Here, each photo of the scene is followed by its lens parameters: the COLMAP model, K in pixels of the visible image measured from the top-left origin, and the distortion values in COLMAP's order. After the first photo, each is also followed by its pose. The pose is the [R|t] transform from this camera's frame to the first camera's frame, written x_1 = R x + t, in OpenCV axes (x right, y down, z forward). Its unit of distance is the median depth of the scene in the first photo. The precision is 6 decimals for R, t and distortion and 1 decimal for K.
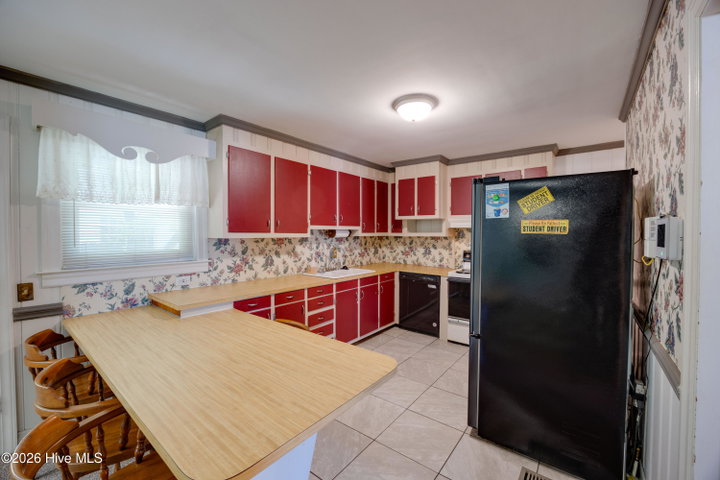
lens RADIAL K [[294.5, 0, 360.0], [0, 294.5, 240.0], [0, 0, 1]] dist [-0.013230, 0.000081]
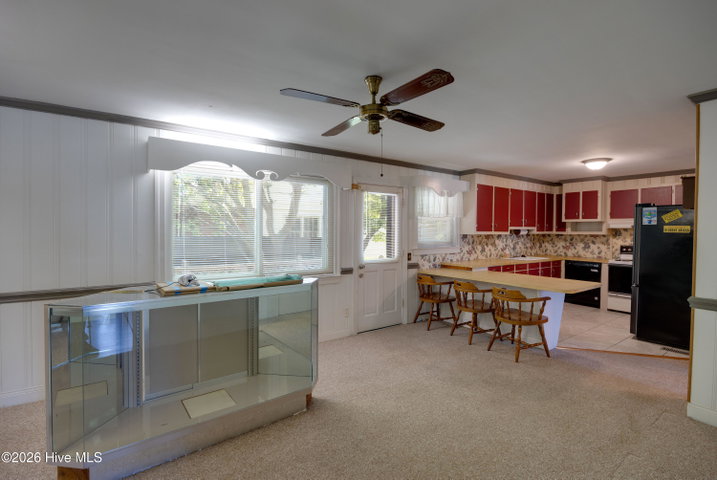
lens RADIAL K [[329.5, 0, 358.5], [0, 329.5, 240.0], [0, 0, 1]] dist [-0.023630, 0.000069]
pose [[0.954178, 0.009821, -0.299077, -0.355566], [-0.008896, 0.999951, 0.004454, 0.017382], [0.299106, -0.001590, 0.954219, -0.786363]]
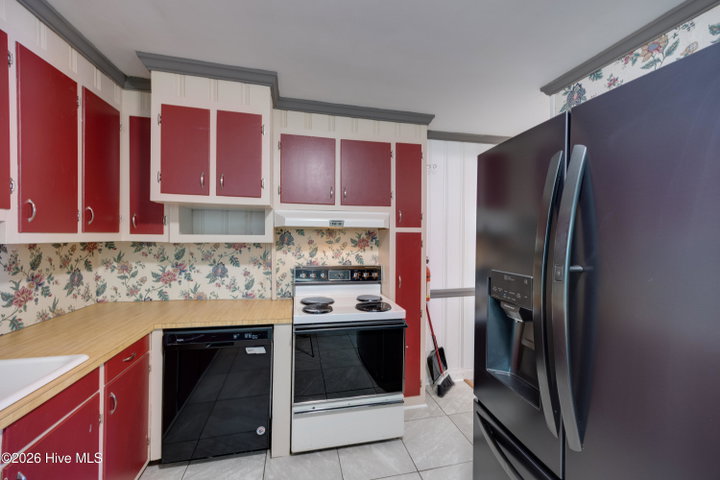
lens RADIAL K [[281.5, 0, 360.0], [0, 281.5, 240.0], [0, 0, 1]] dist [0.001977, 0.000097]
pose [[0.632493, -0.002818, 0.774561, 0.004095], [0.008065, 0.999963, -0.002948, -0.014137], [-0.774524, 0.008111, 0.632492, 0.587943]]
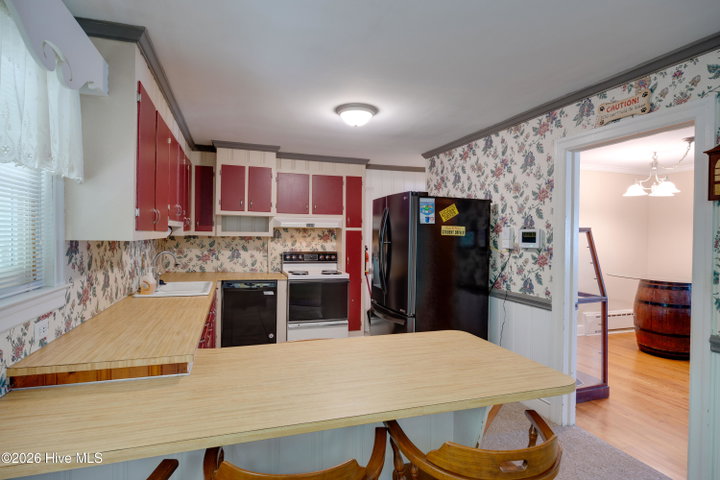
lens RADIAL K [[377.8, 0, 360.0], [0, 377.8, 240.0], [0, 0, 1]] dist [-0.003621, -0.000584]
pose [[0.552465, -0.007714, 0.833501, -0.545679], [0.006806, 0.999966, 0.004744, -0.004791], [-0.833508, 0.003052, 0.552498, 0.145961]]
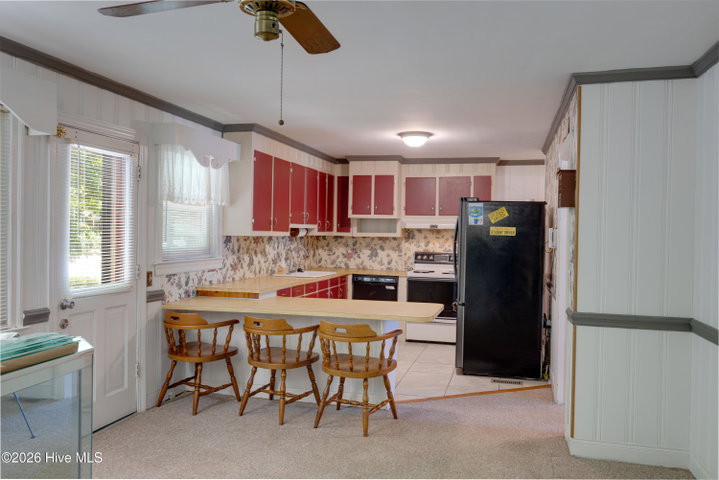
lens RADIAL K [[581.9, 0, 359.5], [0, 581.9, 240.0], [0, 0, 1]] dist [-0.016975, -0.001252]
pose [[0.917380, 0.009417, 0.397901, -0.620206], [-0.006405, 0.999940, -0.008897, 0.016737], [-0.397961, 0.005613, 0.917385, -0.737661]]
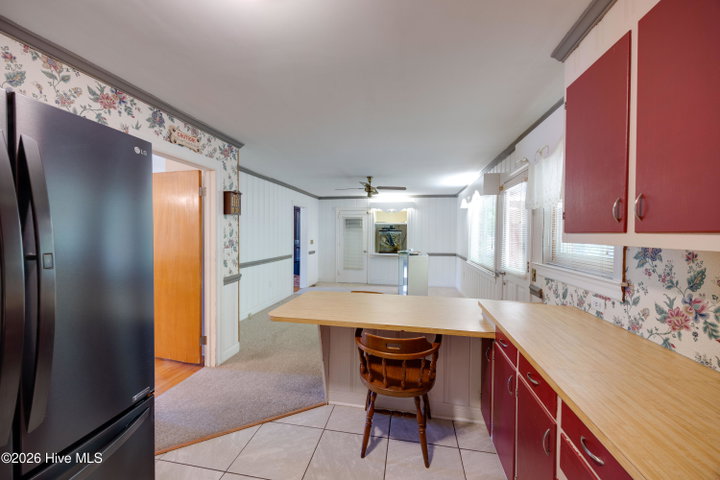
lens RADIAL K [[281.5, 0, 360.0], [0, 281.5, 240.0], [0, 0, 1]] dist [0.001977, 0.000097]
pose [[-0.889746, 0.002614, -0.456448, 0.128247], [-0.018142, 0.998991, 0.041085, -0.018422], [0.456094, 0.044836, -0.888801, 0.874093]]
